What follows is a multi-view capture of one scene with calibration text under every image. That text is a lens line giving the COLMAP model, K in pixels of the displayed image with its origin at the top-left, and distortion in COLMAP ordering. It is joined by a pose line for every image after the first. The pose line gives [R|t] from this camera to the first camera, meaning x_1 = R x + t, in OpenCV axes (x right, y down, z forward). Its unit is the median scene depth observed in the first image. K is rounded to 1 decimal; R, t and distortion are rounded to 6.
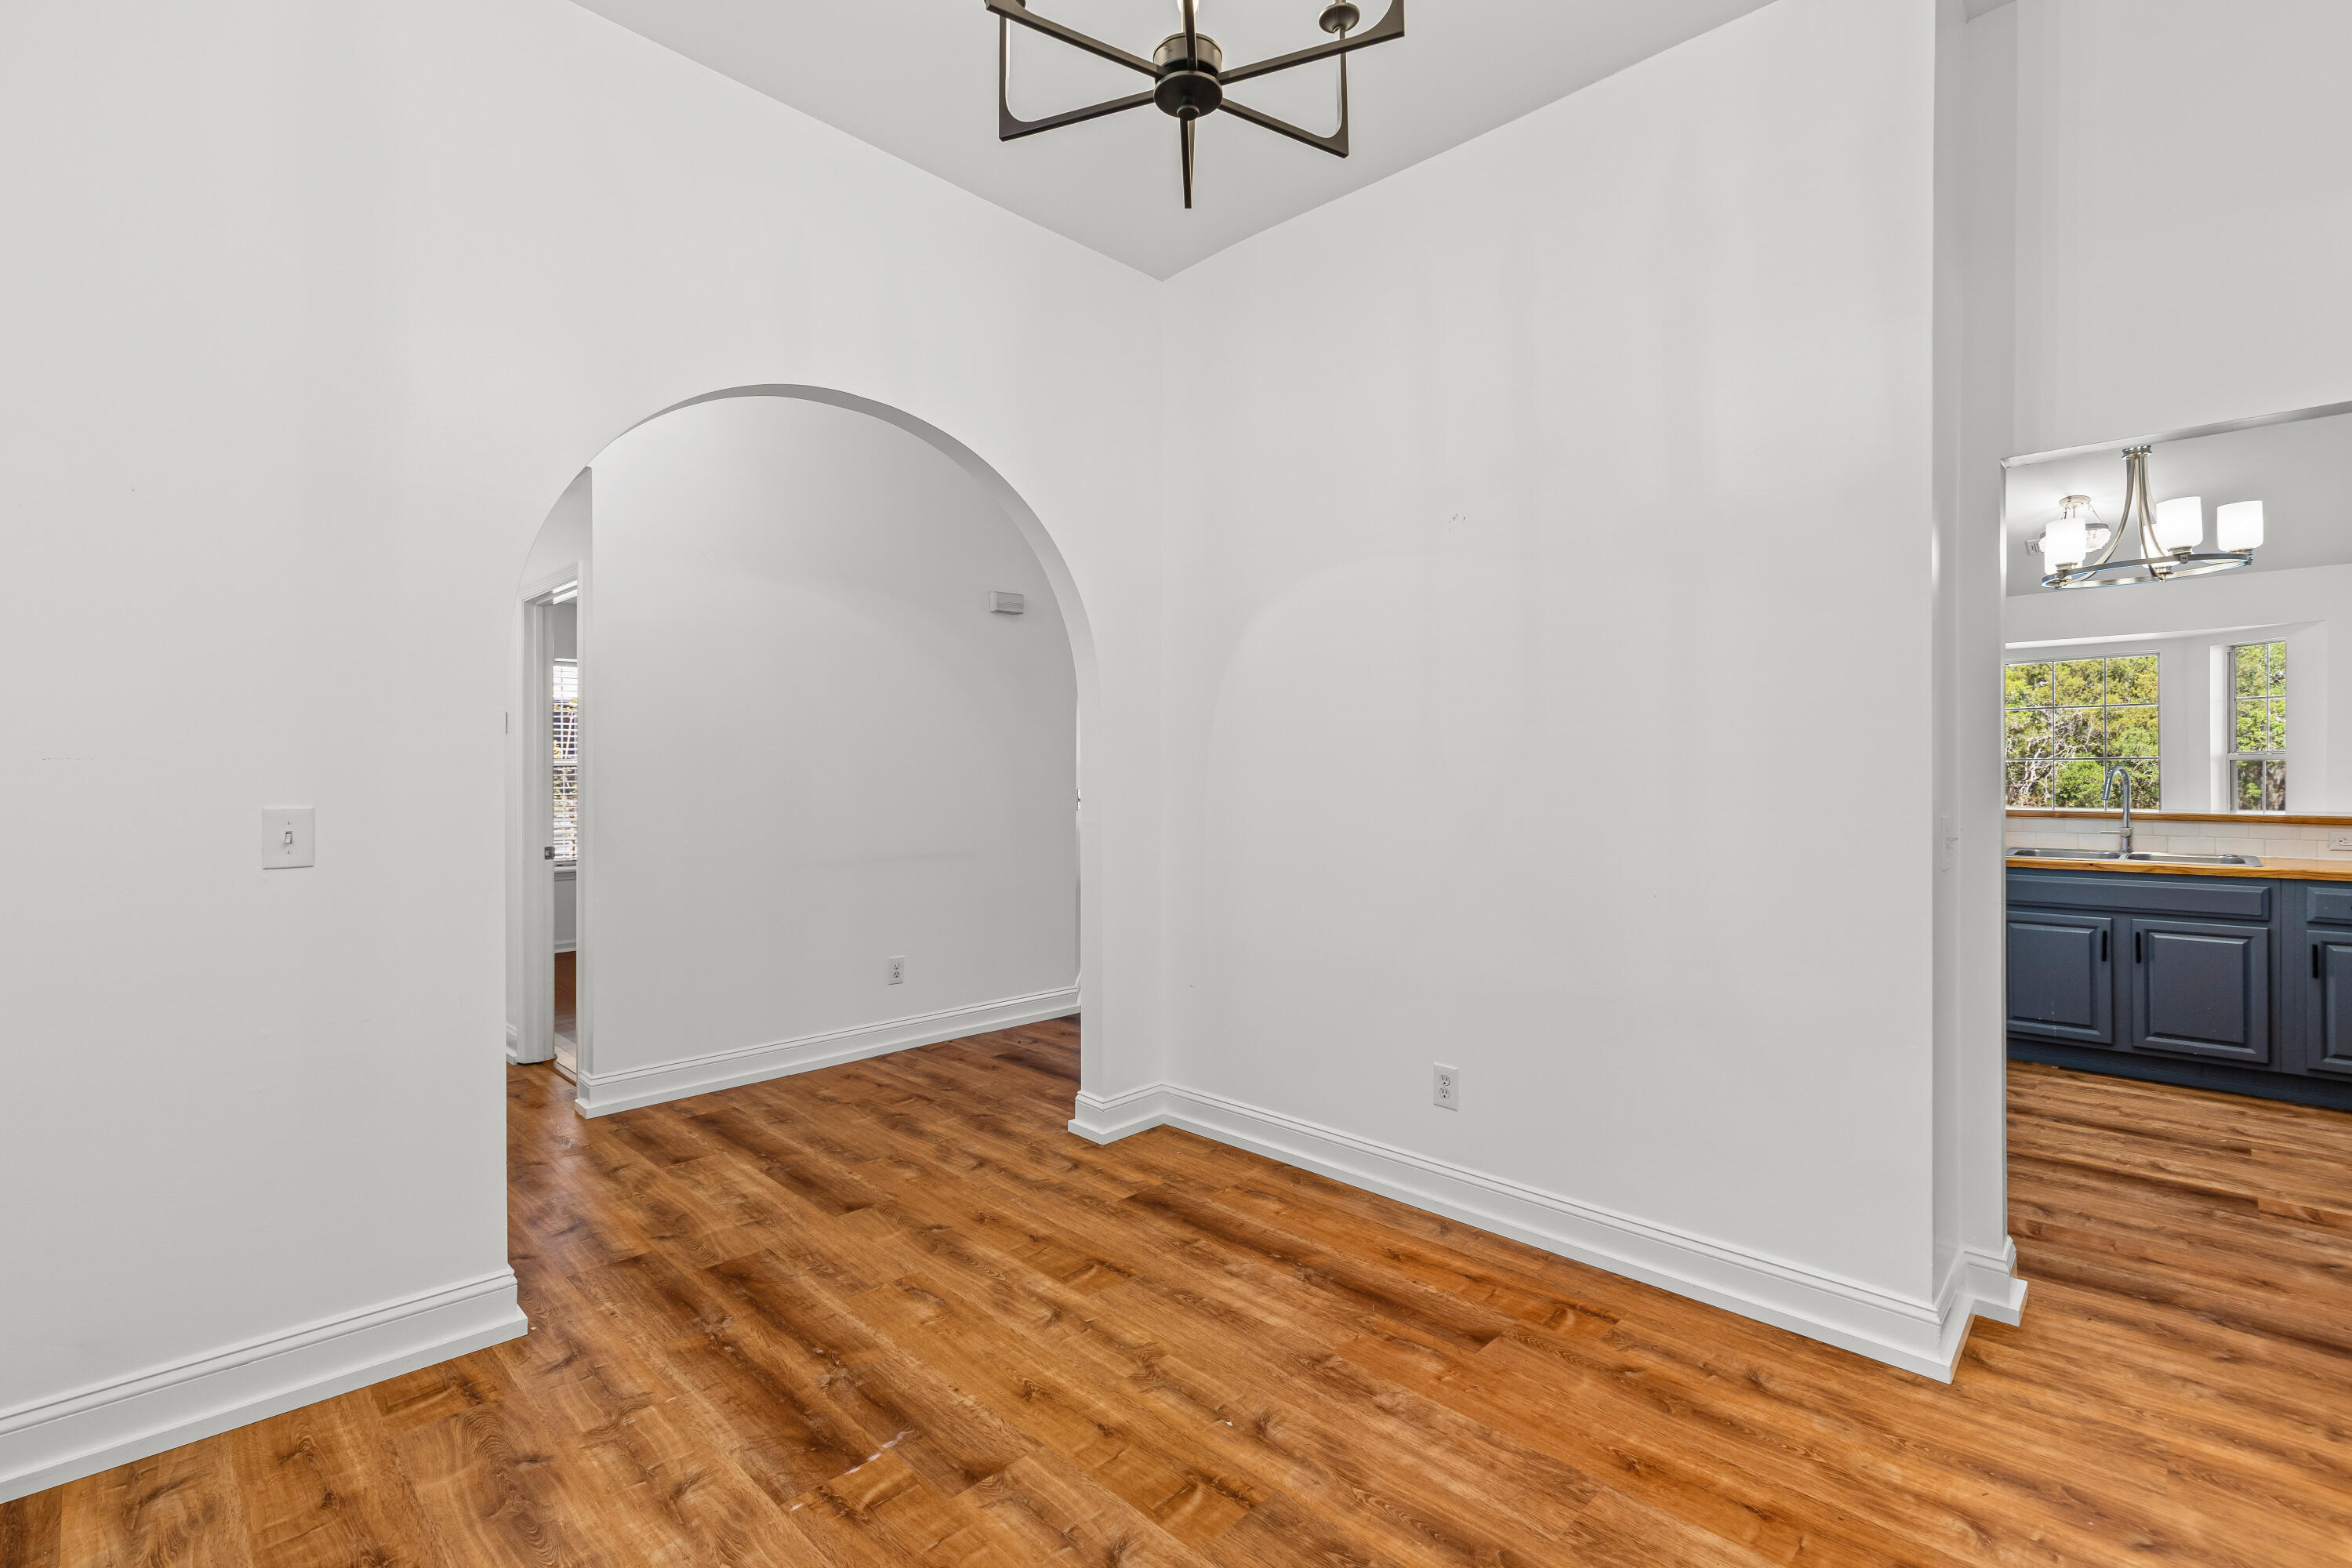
lens RADIAL K [[1062.3, 0, 1184.4], [0, 1062.3, 765.3], [0, 0, 1]] dist [0.004520, 0.000249]
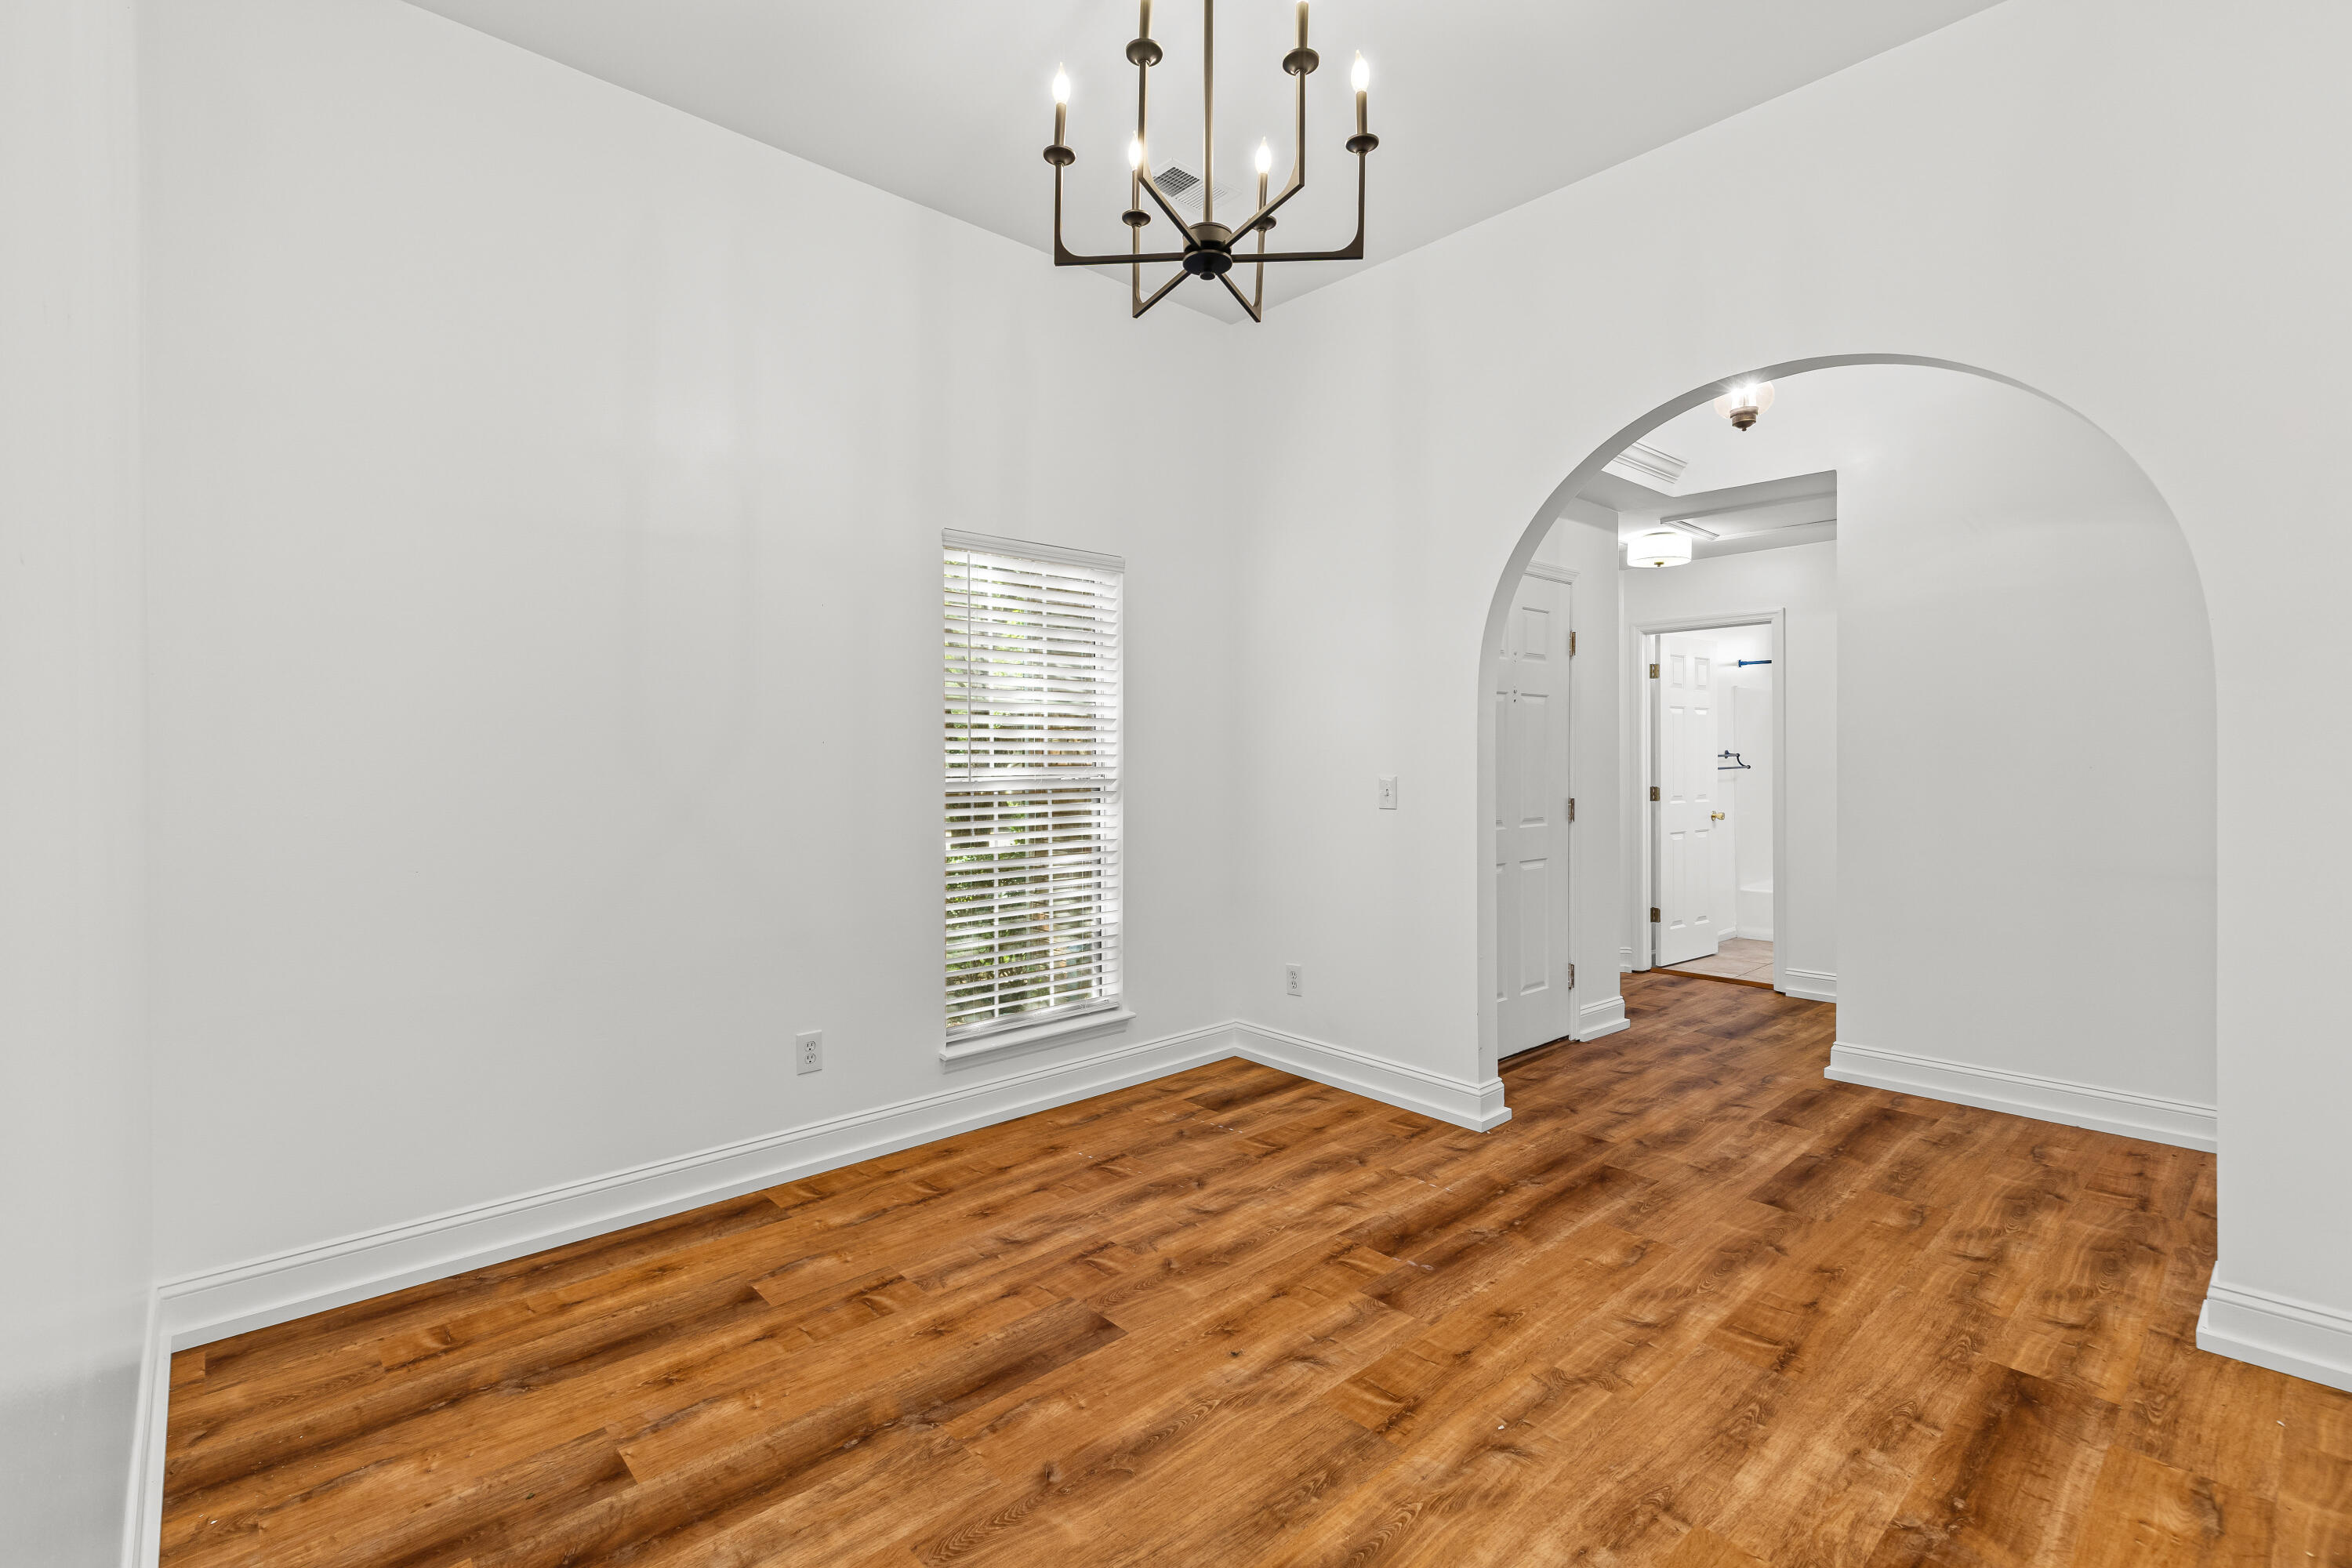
lens RADIAL K [[1062.3, 0, 1184.4], [0, 1062.3, 765.3], [0, 0, 1]] dist [0.004520, 0.000249]
pose [[-0.057762, 0.005982, -0.998312, 0.767261], [0.008063, 0.999952, 0.005525, 0.006296], [0.998298, -0.007730, -0.057807, 0.579493]]
